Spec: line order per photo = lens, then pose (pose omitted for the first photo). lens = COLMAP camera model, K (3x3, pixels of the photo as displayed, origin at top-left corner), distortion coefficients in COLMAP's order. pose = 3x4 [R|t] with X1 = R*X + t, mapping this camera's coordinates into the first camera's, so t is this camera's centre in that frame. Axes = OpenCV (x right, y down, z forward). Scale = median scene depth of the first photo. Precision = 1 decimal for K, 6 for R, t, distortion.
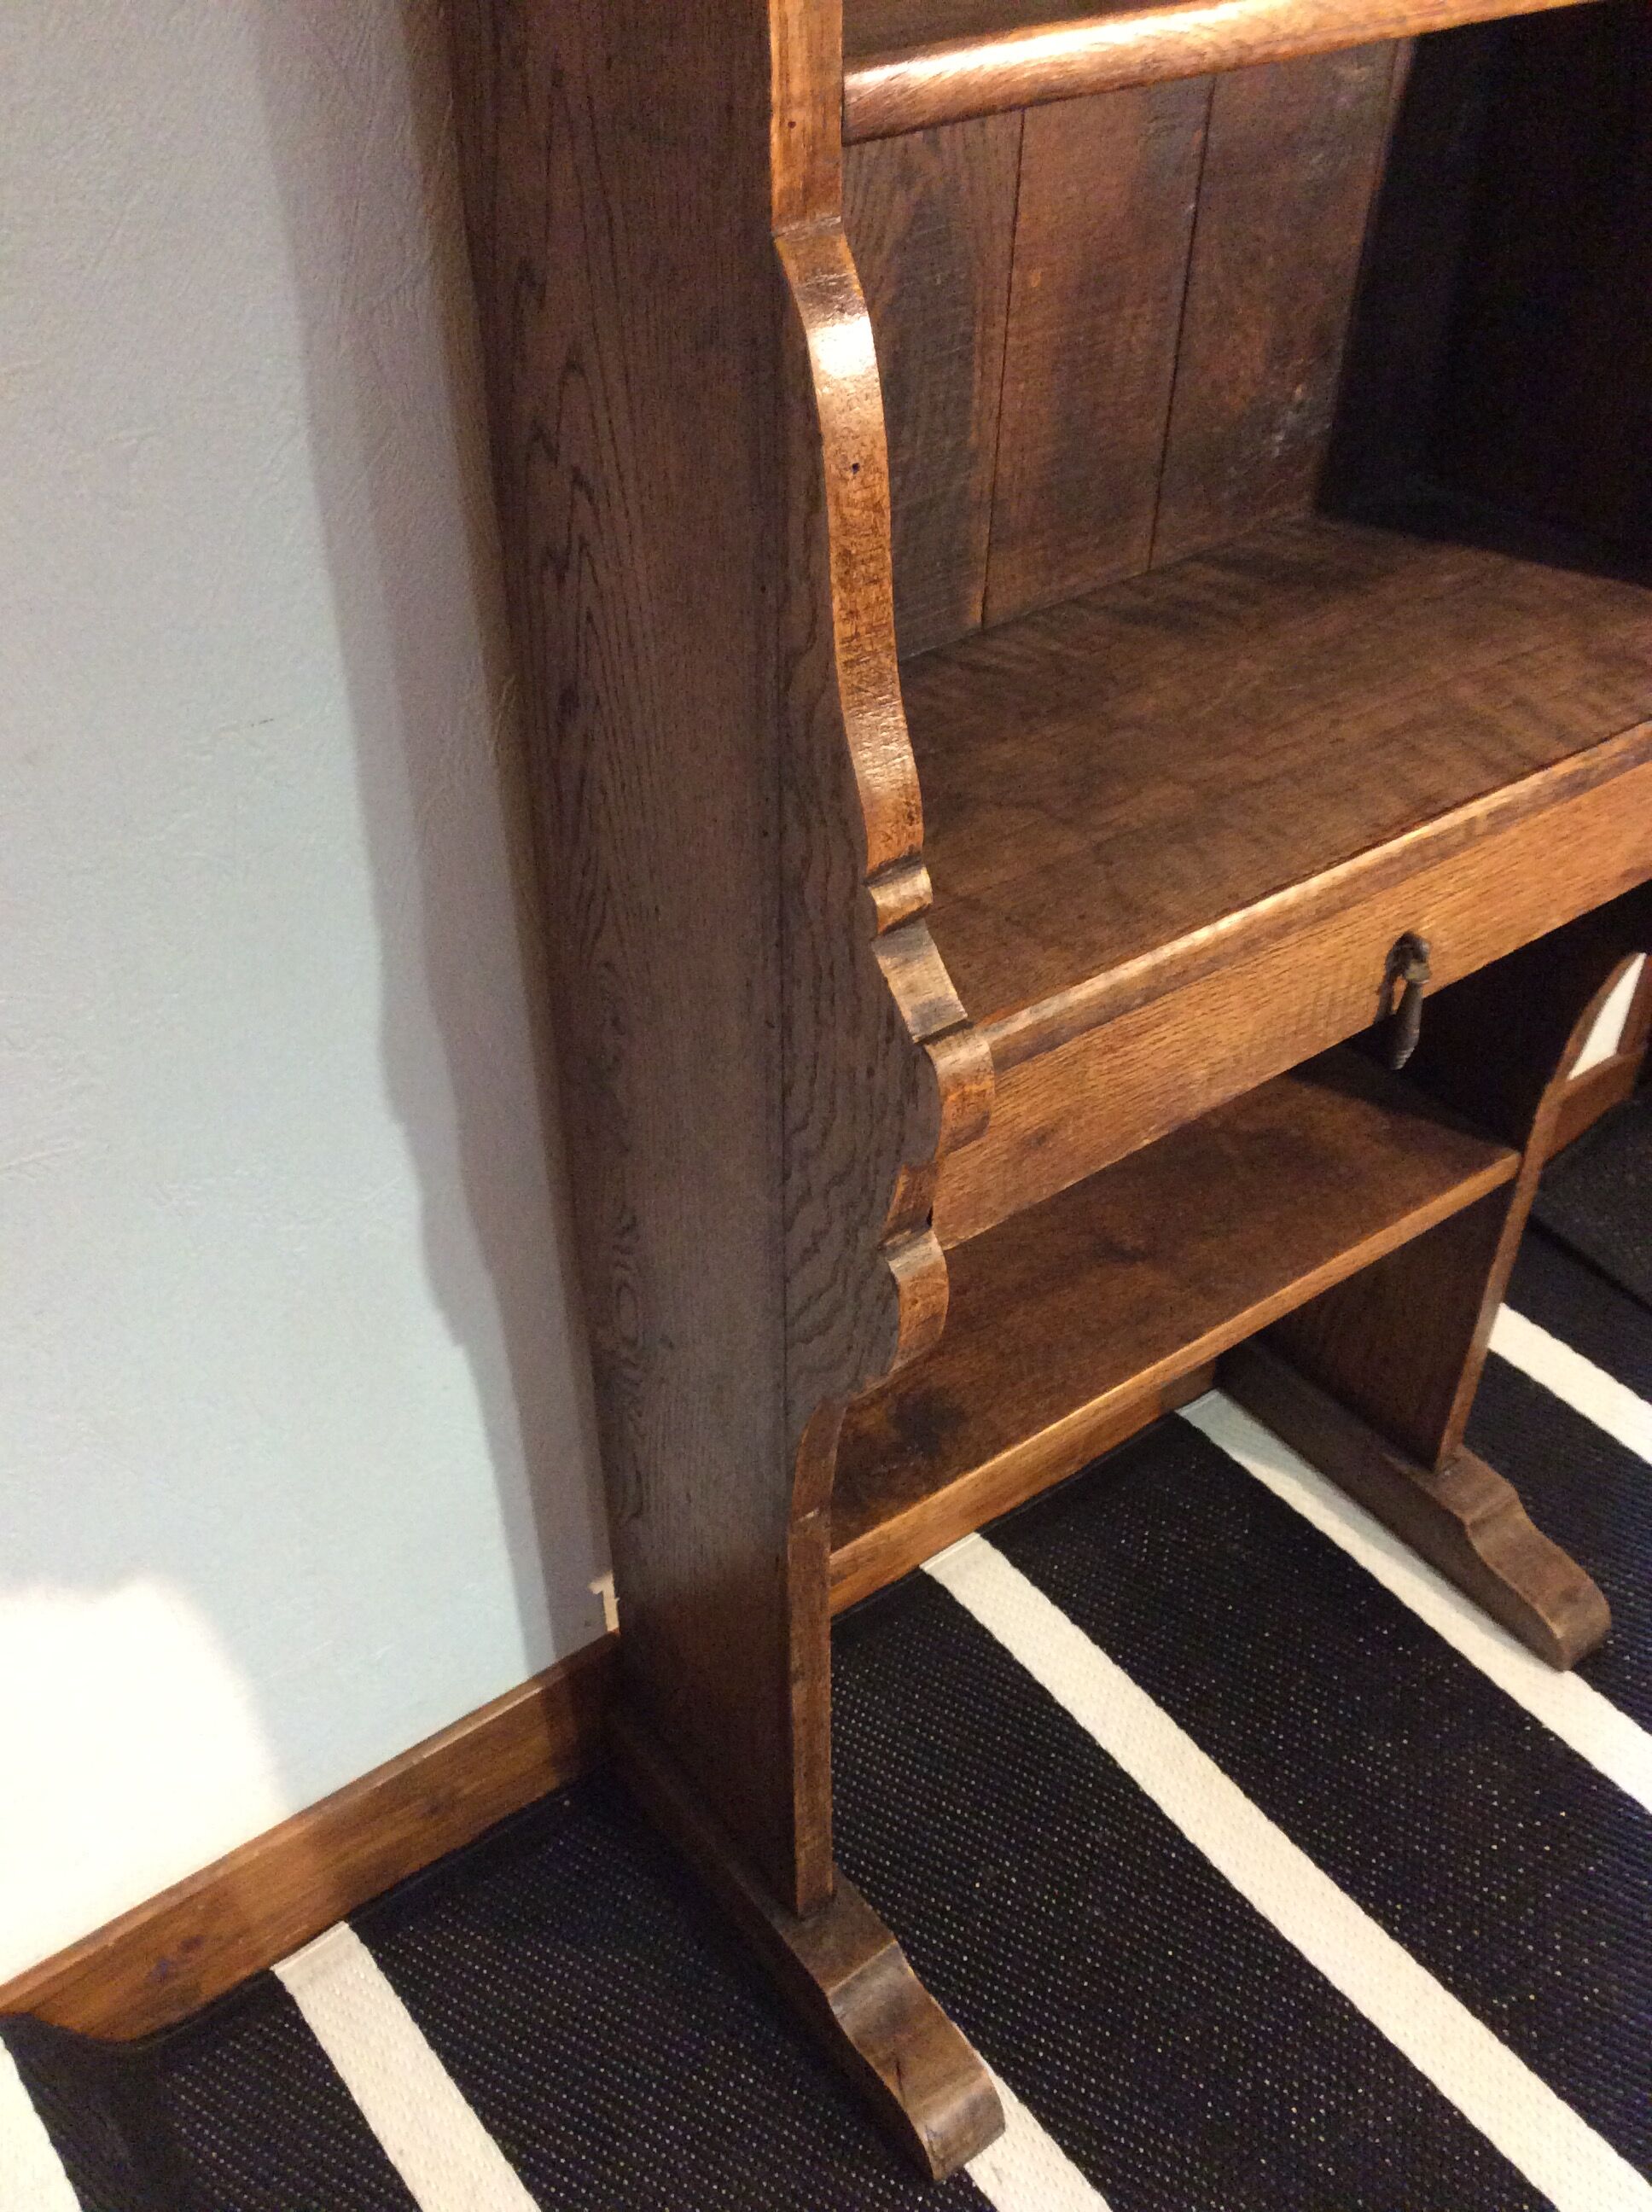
lens RADIAL K [[2009.1, 0, 811.7], [0, 2009.1, 1104.6], [0, 0, 1]] dist [0.140627, -0.262130]
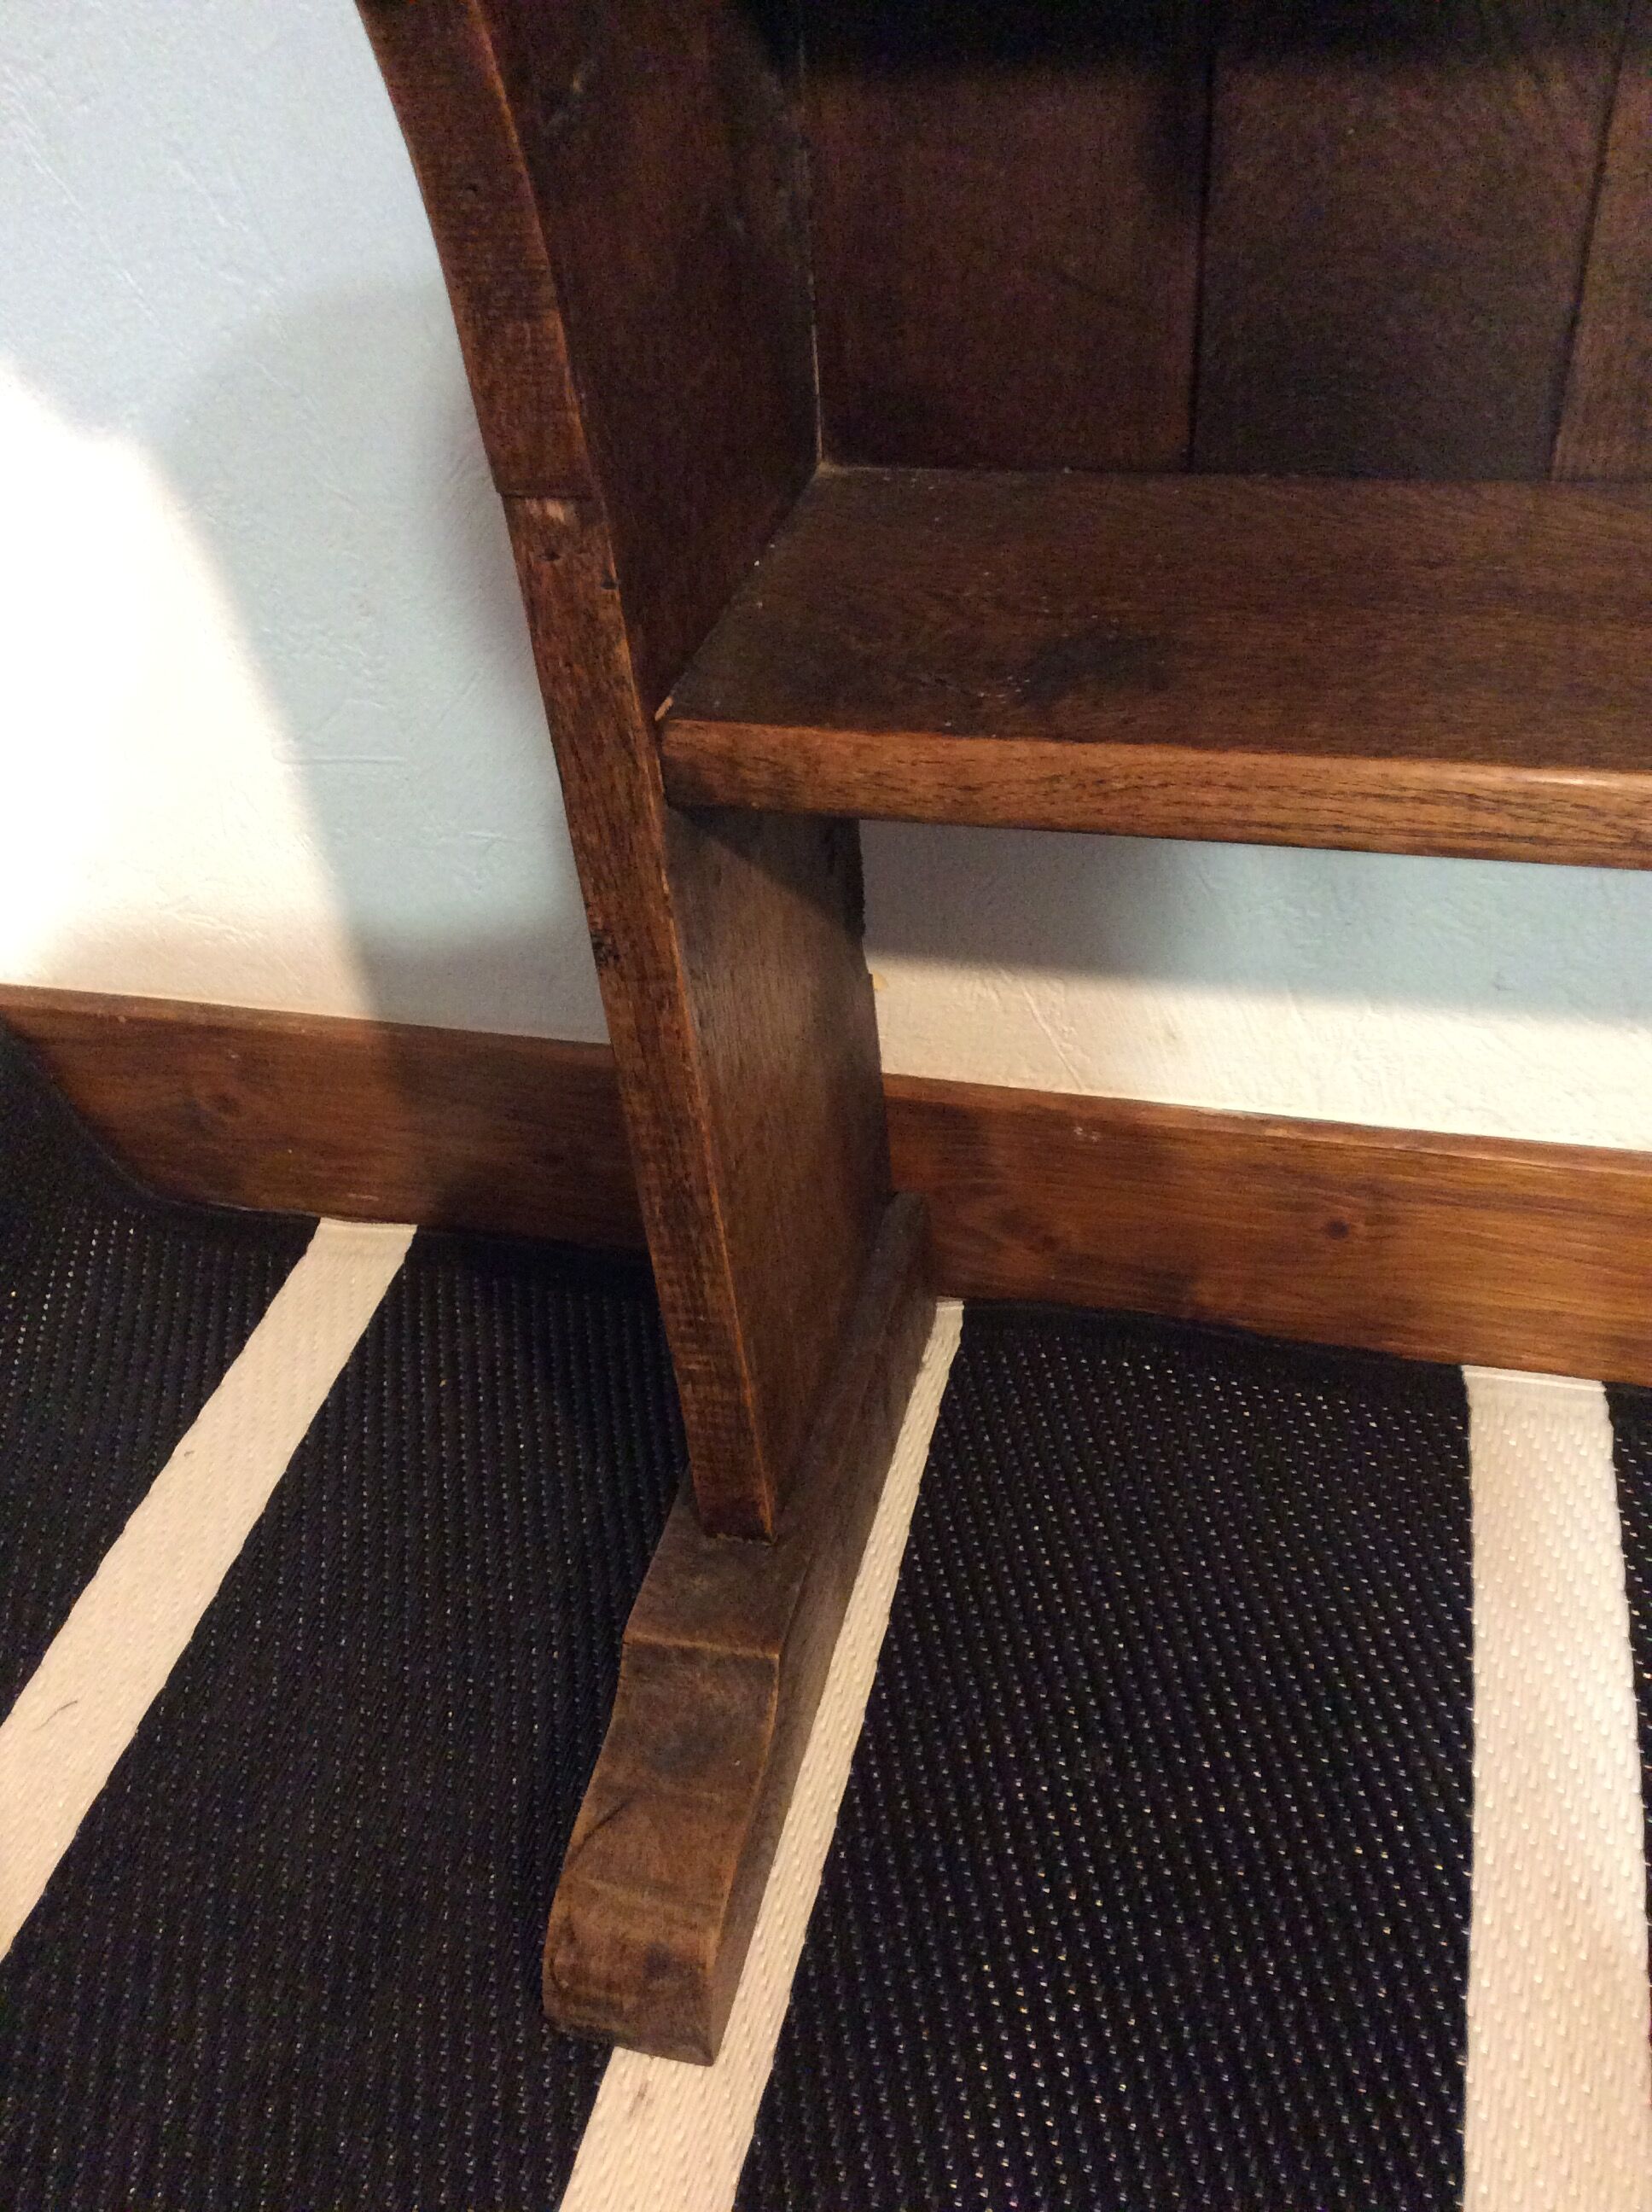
lens RADIAL K [[2009.1, 0, 811.7], [0, 2009.1, 1104.6], [0, 0, 1]] dist [0.140627, -0.262130]
pose [[0.622385, 0.440114, -0.647253, 0.408967], [-0.433065, 0.882461, 0.183624, 0.212999], [0.651991, 0.166018, 0.739828, 0.705651]]
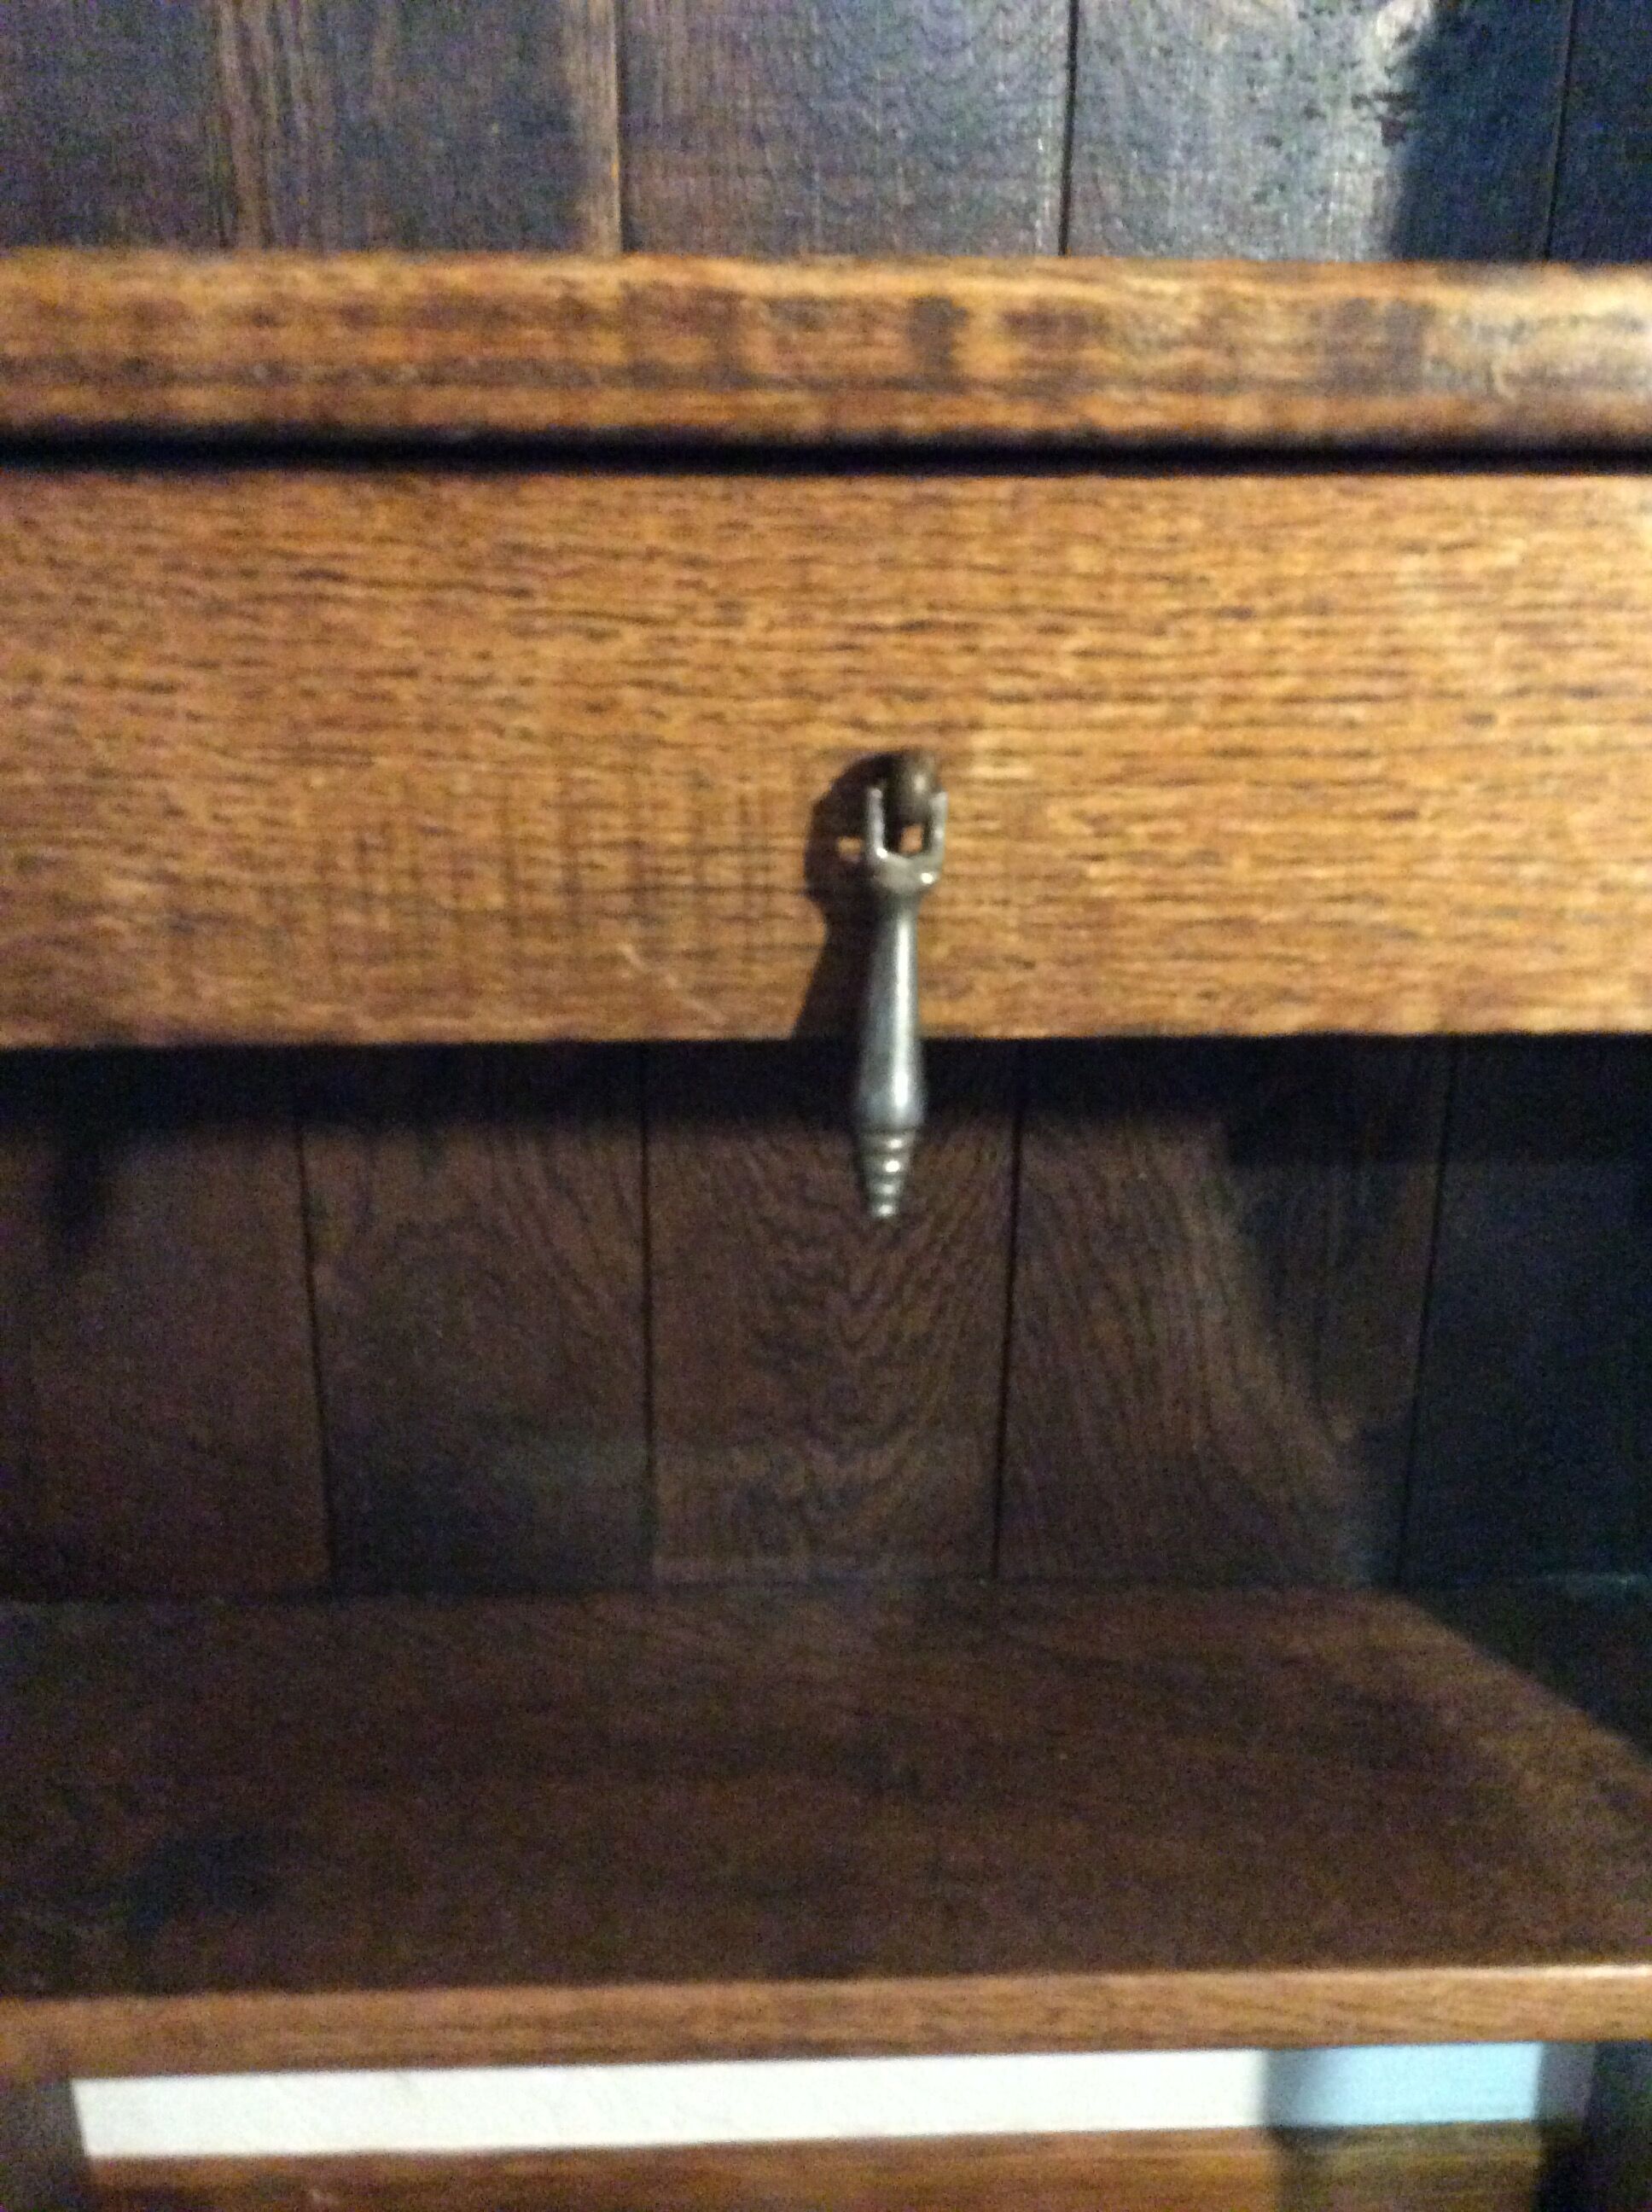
lens RADIAL K [[1988.3, 0, 826.0], [0, 1988.3, 1106.0], [0, 0, 1]] dist [0.144240, -0.270682]
pose [[0.821986, 0.186810, -0.537997, 0.452519], [-0.355060, 0.906703, -0.227647, 0.054915], [0.445277, 0.378143, 0.811626, 0.681266]]
